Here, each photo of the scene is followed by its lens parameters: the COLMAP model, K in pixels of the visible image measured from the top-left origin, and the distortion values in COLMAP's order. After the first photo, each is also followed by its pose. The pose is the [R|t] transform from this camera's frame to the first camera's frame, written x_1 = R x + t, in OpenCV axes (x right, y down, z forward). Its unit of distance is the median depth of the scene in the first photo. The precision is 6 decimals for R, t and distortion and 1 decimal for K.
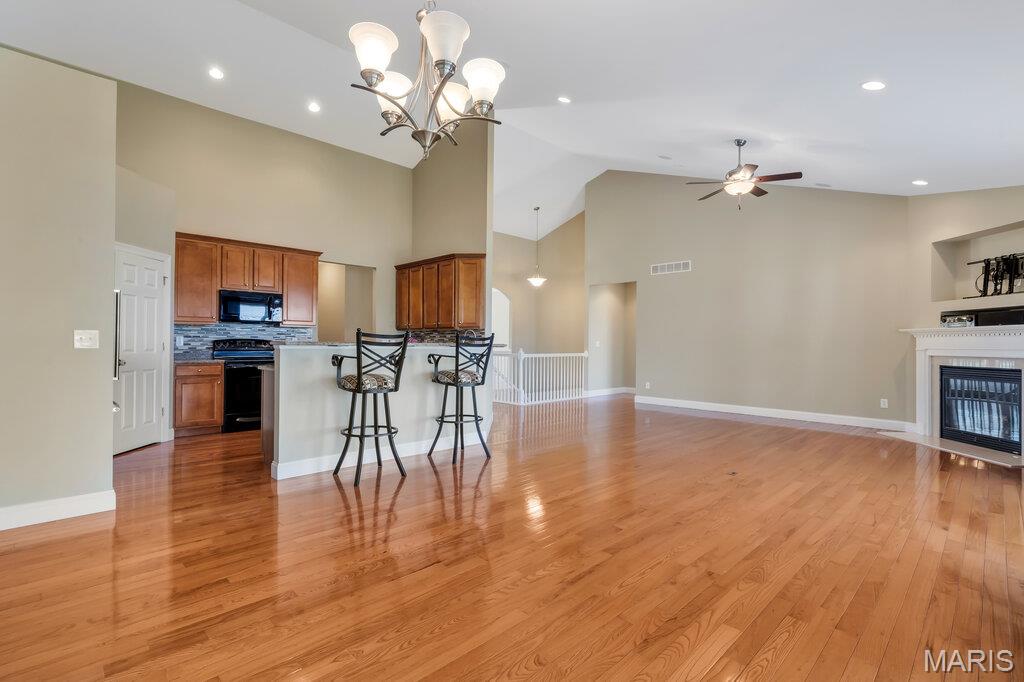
lens RADIAL K [[469.4, 0, 508.8], [0, 469.4, 341.1], [0, 0, 1]] dist [-0.012453, 0.000246]
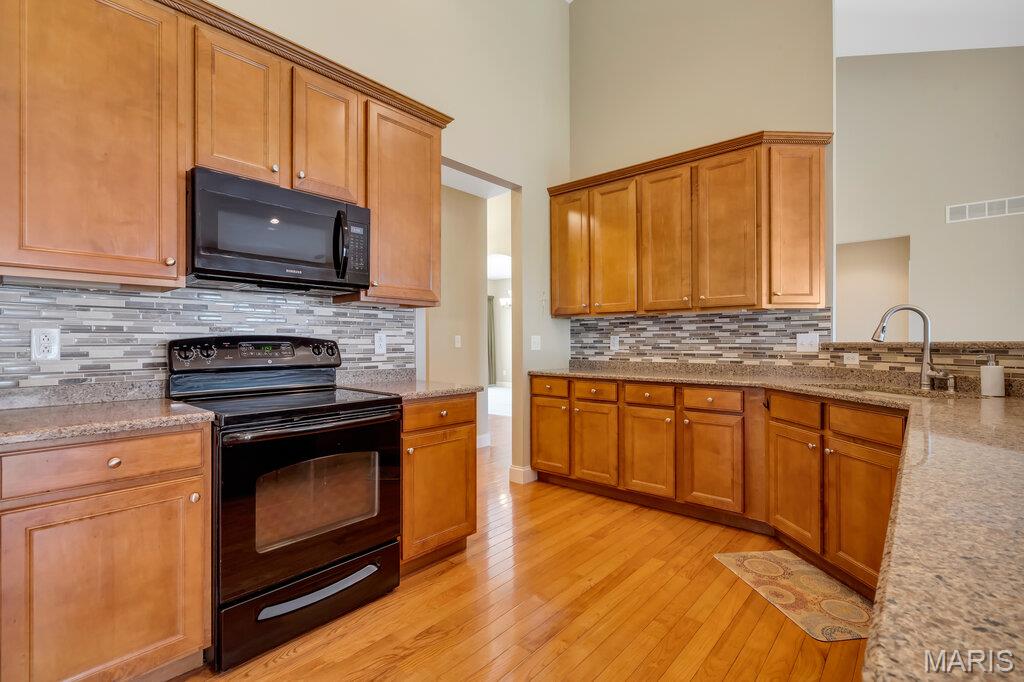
lens RADIAL K [[469.4, 0, 508.8], [0, 469.4, 341.1], [0, 0, 1]] dist [-0.012453, 0.000246]
pose [[0.996884, -0.009736, 0.078276, -0.428878], [0.009434, 0.999947, 0.004232, -0.000439], [-0.078313, -0.003481, 0.996923, 0.670028]]
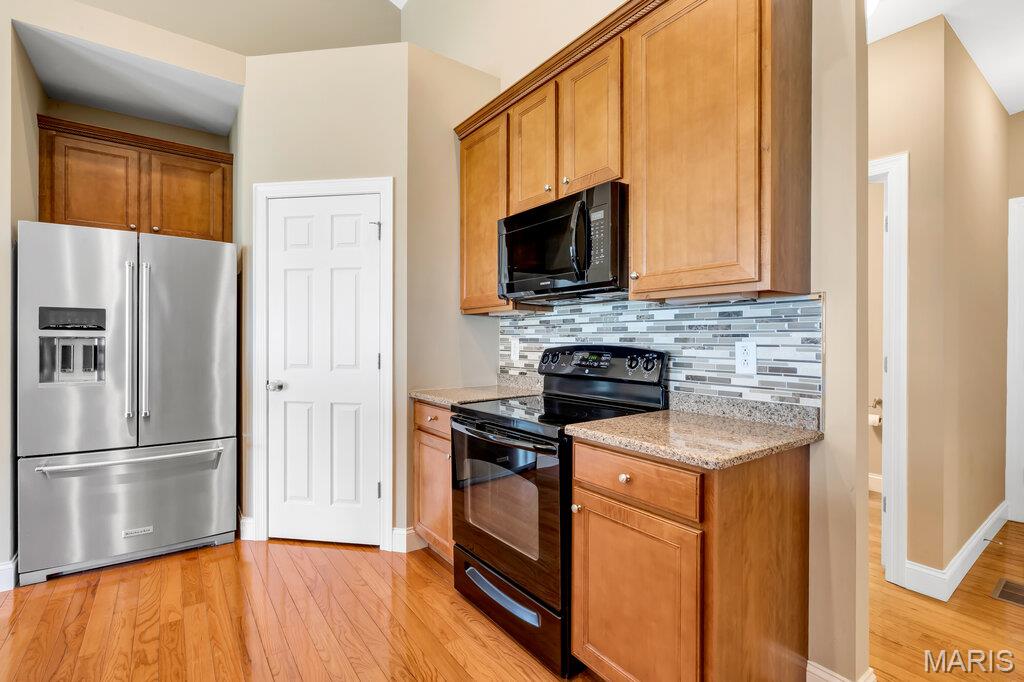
lens RADIAL K [[469.4, 0, 508.8], [0, 469.4, 341.1], [0, 0, 1]] dist [-0.012453, 0.000246]
pose [[-0.141551, -0.007328, -0.989904, -0.220076], [-0.001053, 0.999973, -0.007252, -0.005261], [0.989930, 0.000016, -0.141555, 1.028070]]
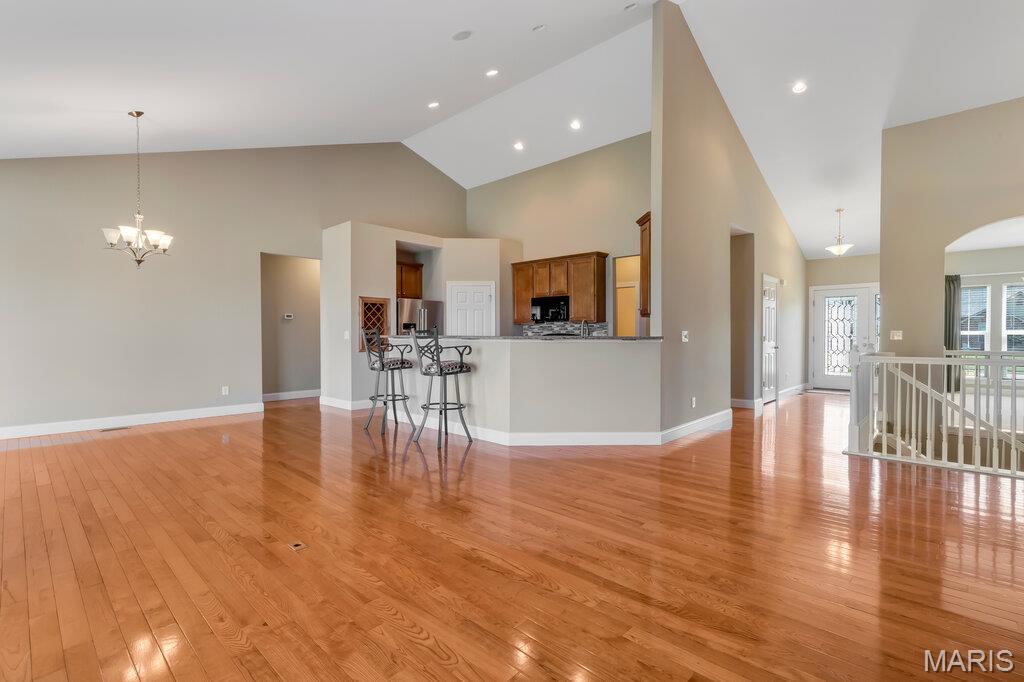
lens RADIAL K [[469.4, 0, 508.8], [0, 469.4, 341.1], [0, 0, 1]] dist [-0.012453, 0.000246]
pose [[0.044831, 0.007013, -0.998970, 0.749355], [0.007175, 0.999947, 0.007342, 0.006334], [0.998969, -0.007497, 0.044779, 0.838257]]
